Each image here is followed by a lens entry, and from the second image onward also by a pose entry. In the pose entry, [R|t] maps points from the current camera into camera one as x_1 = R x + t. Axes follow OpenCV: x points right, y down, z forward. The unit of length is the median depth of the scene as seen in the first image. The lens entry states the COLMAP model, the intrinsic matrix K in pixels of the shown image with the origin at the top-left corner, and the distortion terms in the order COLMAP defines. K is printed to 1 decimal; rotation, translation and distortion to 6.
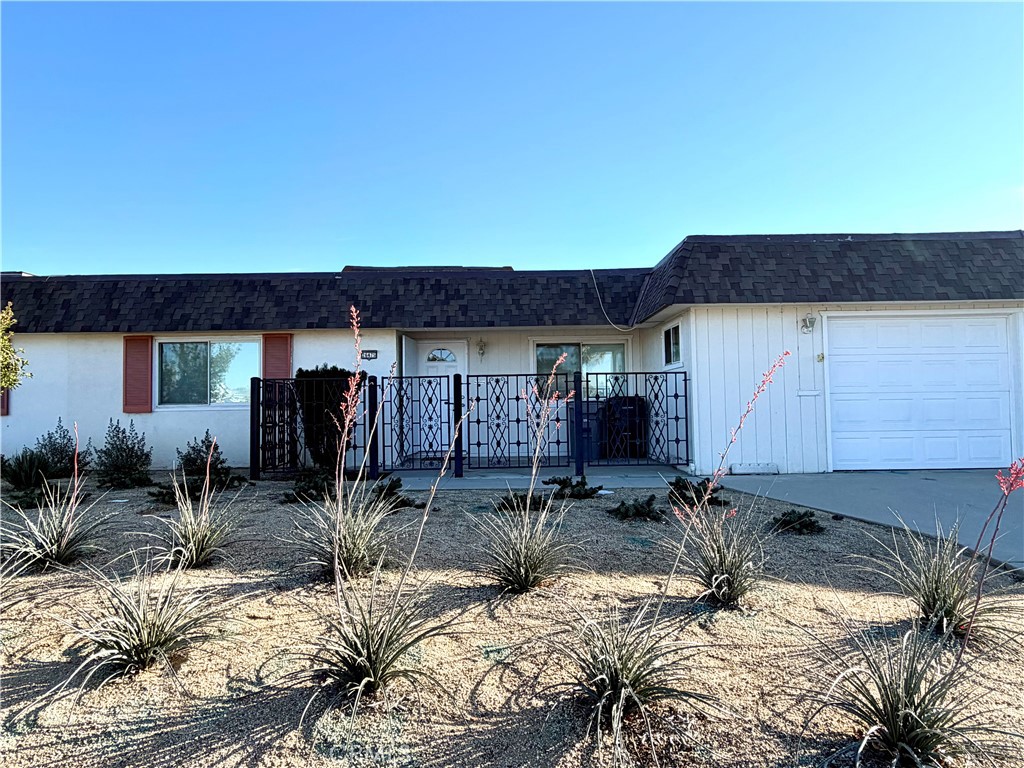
lens RADIAL K [[588.2, 0, 512.1], [0, 588.2, 384.5], [0, 0, 1]] dist [-0.004193, 0.000864]
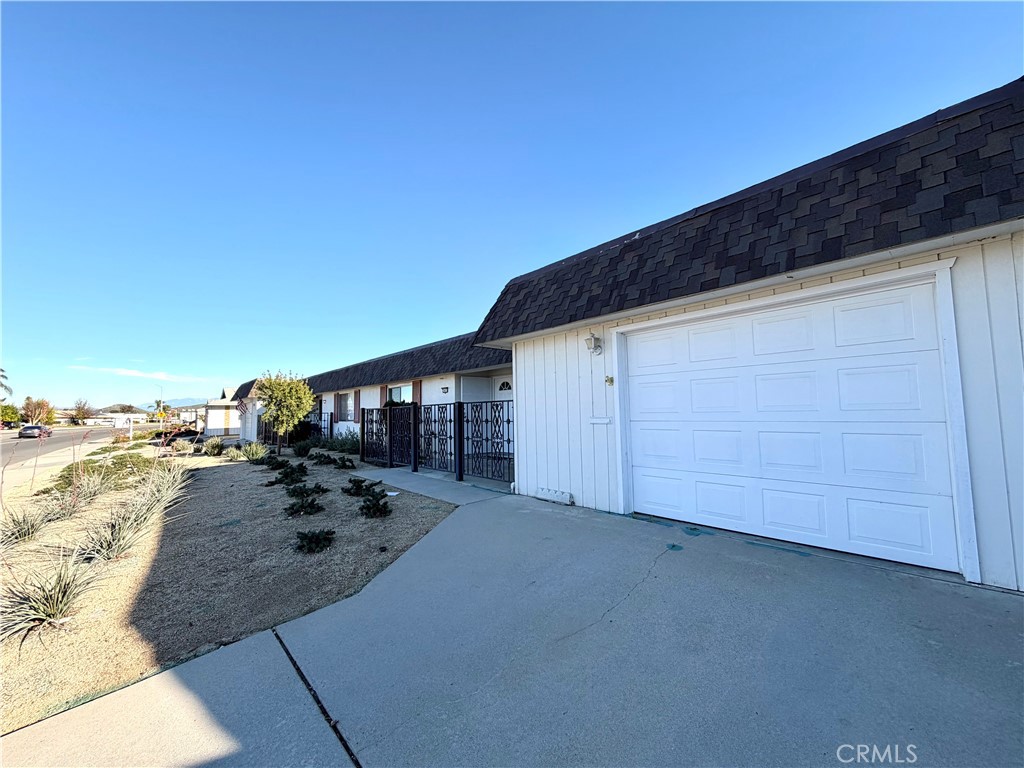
lens RADIAL K [[409.1, 0, 507.1], [0, 409.1, 383.2], [0, 0, 1]] dist [0.001414, 0.000556]
pose [[0.650092, -0.053608, -0.757962, 0.756498], [0.036566, 0.998560, -0.039262, -0.019975], [0.758975, -0.002192, 0.651116, 0.410263]]
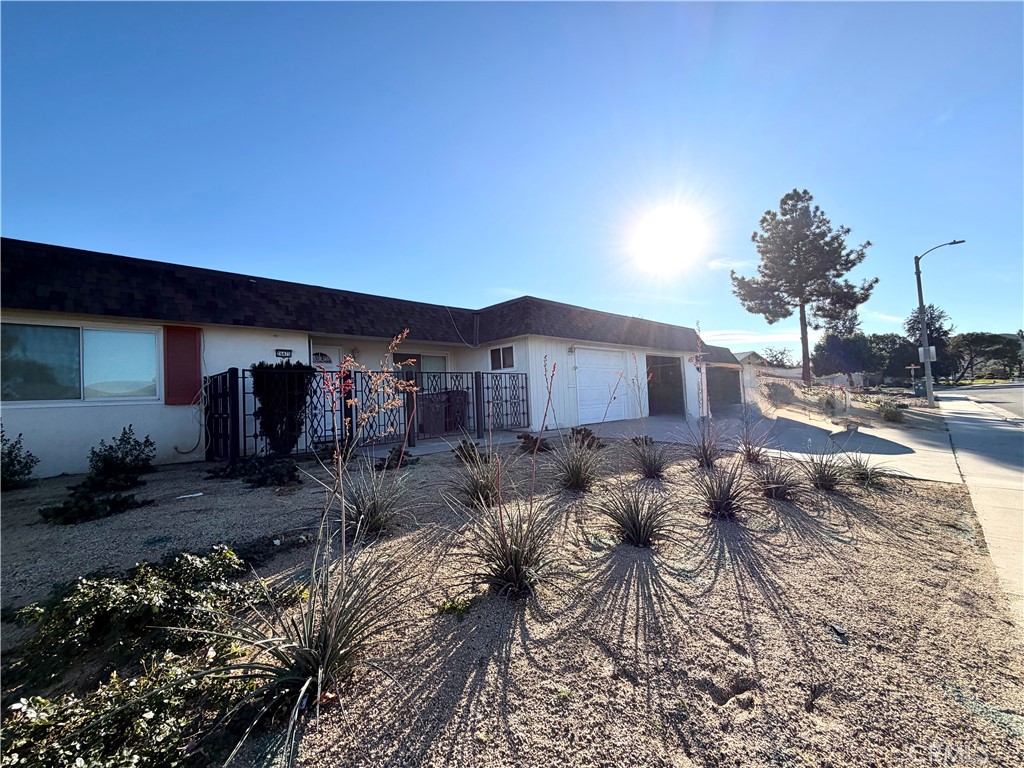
lens RADIAL K [[409.1, 0, 509.2], [0, 409.1, 385.3], [0, 0, 1]] dist [0.001414, 0.000556]
pose [[0.728096, 0.004788, 0.685458, -0.488998], [0.002483, 0.999951, -0.009622, 0.020920], [-0.685471, 0.008708, 0.728048, 0.130532]]
